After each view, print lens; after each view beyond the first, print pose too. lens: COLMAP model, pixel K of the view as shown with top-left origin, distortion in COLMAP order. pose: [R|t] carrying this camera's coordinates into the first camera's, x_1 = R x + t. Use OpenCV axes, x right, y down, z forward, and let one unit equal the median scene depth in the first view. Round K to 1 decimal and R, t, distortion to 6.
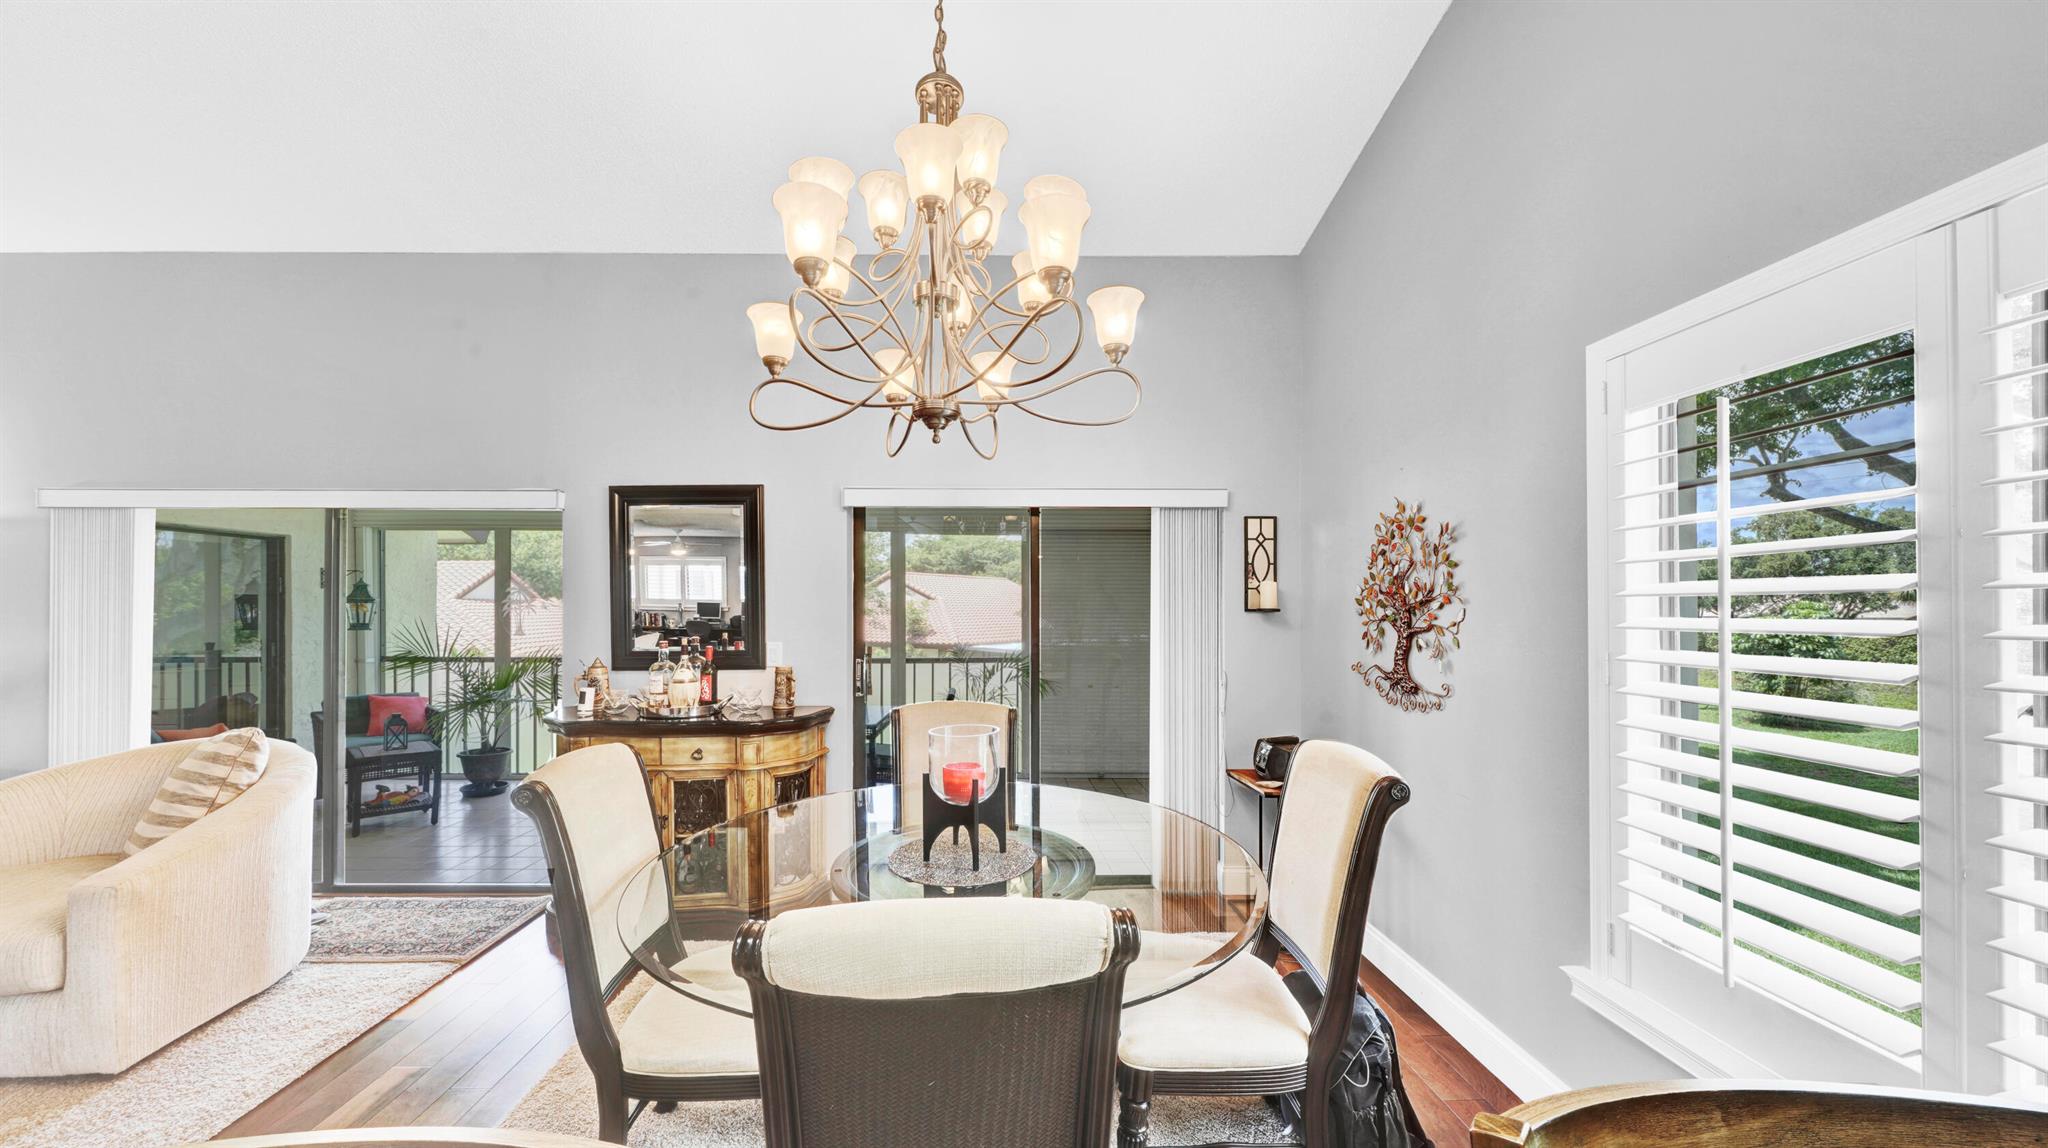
lens RADIAL K [[724.0, 0, 1003.6], [0, 724.0, 611.5], [0, 0, 1]] dist [-0.000934, -0.000119]
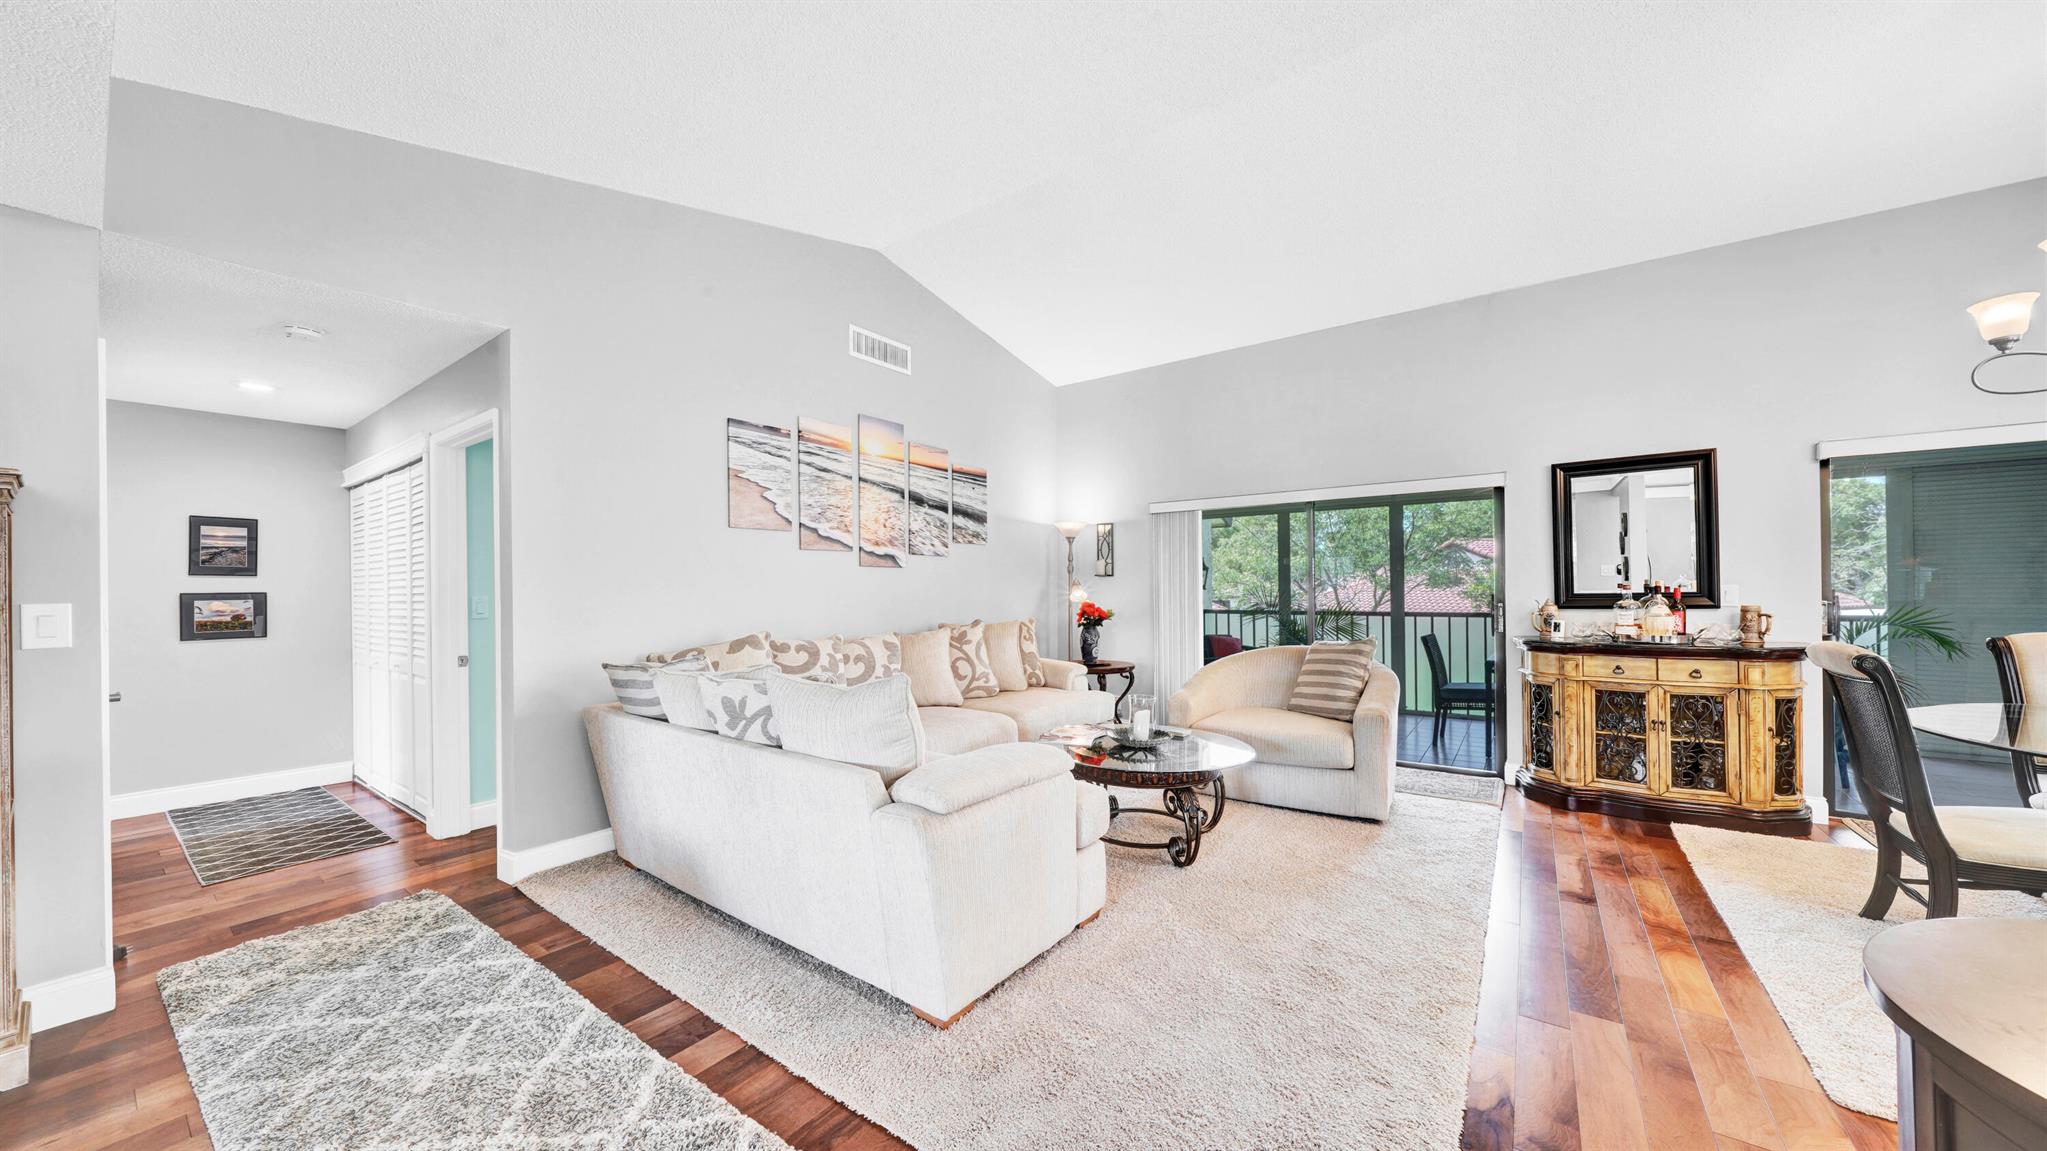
lens RADIAL K [[687.4, 0, 1027.8], [0, 687.4, 586.3], [0, 0, 1]] dist [-0.005701, 0.000088]
pose [[0.790344, -0.014513, -0.612491, -0.535907], [0.012980, 0.999892, -0.006942, 0.038836], [0.612525, -0.002463, 0.790447, -0.529331]]
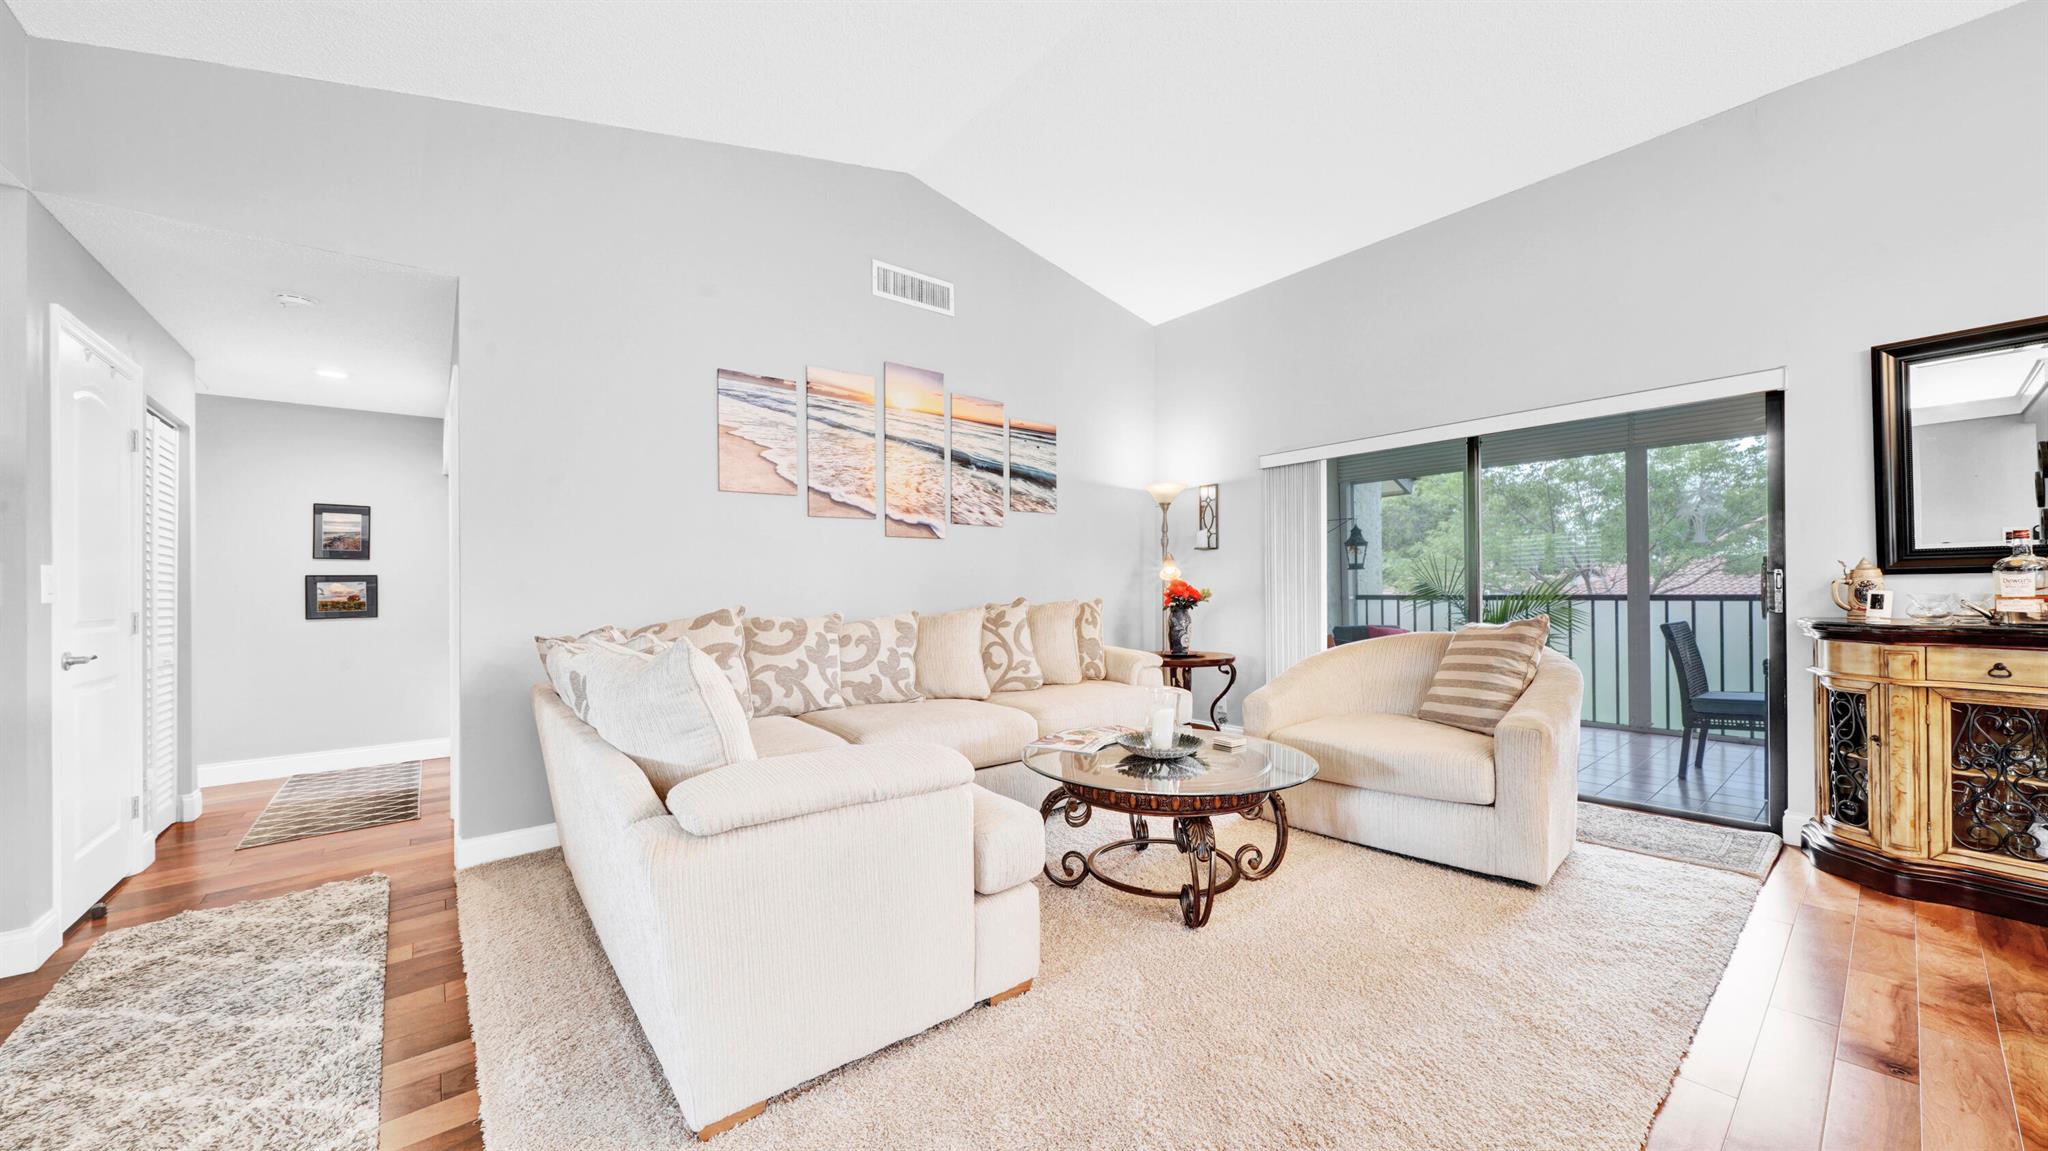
lens RADIAL K [[727.9, 0, 1034.1], [0, 727.9, 590.5], [0, 0, 1]] dist [0.001032, 0.000061]
pose [[0.622894, -0.011045, -0.782228, -0.491167], [0.019552, 0.999808, 0.001452, 0.080506], [0.782062, -0.016199, 0.622990, -0.248966]]
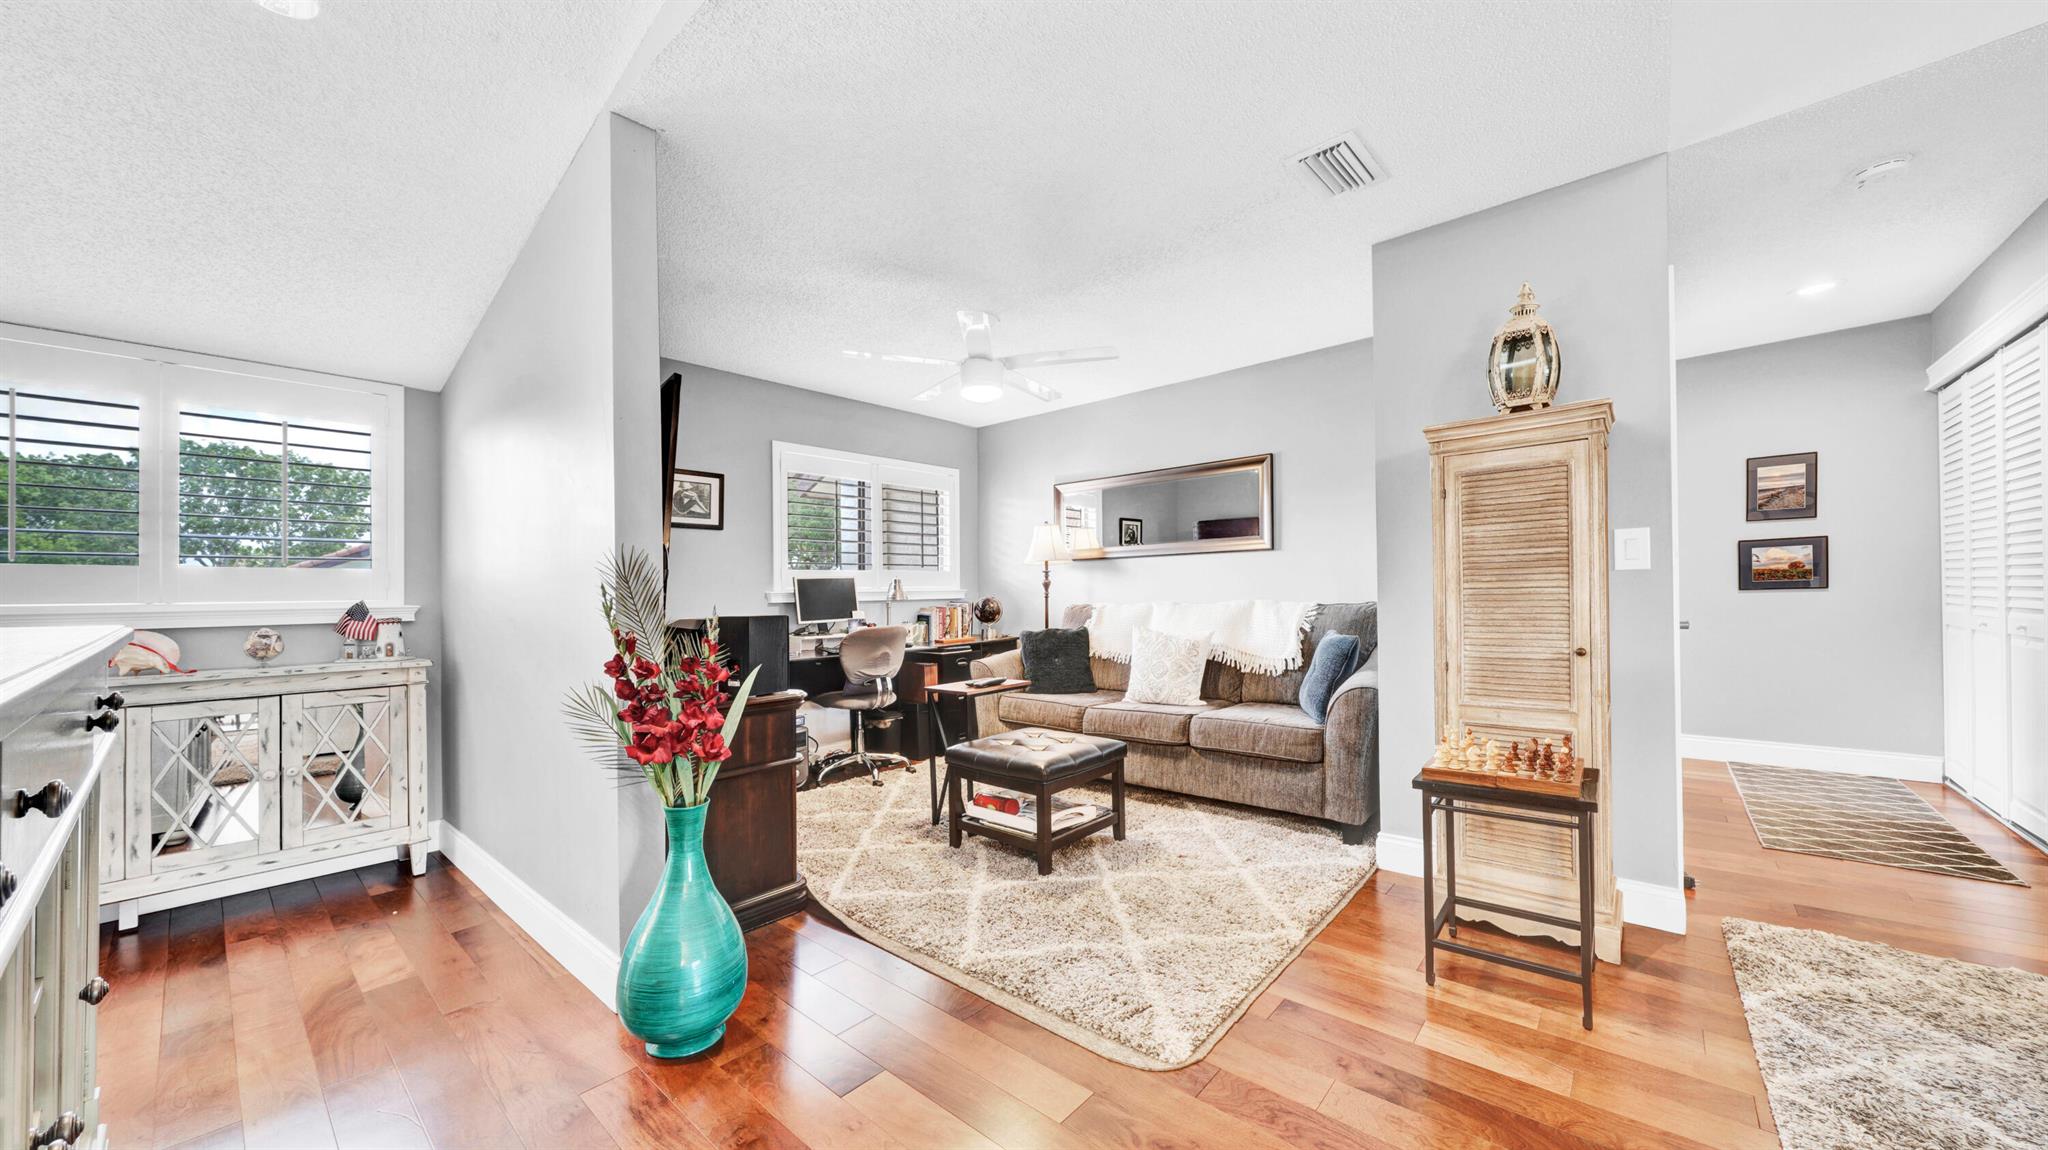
lens RADIAL K [[754.4, 0, 1016.7], [0, 754.4, 601.9], [0, 0, 1]] dist [0.008050, -0.000126]
pose [[-0.673286, 0.027535, -0.738869, -0.674363], [0.024646, 0.999587, 0.014792, 0.082064], [0.738971, -0.008251, -0.673687, -0.532968]]
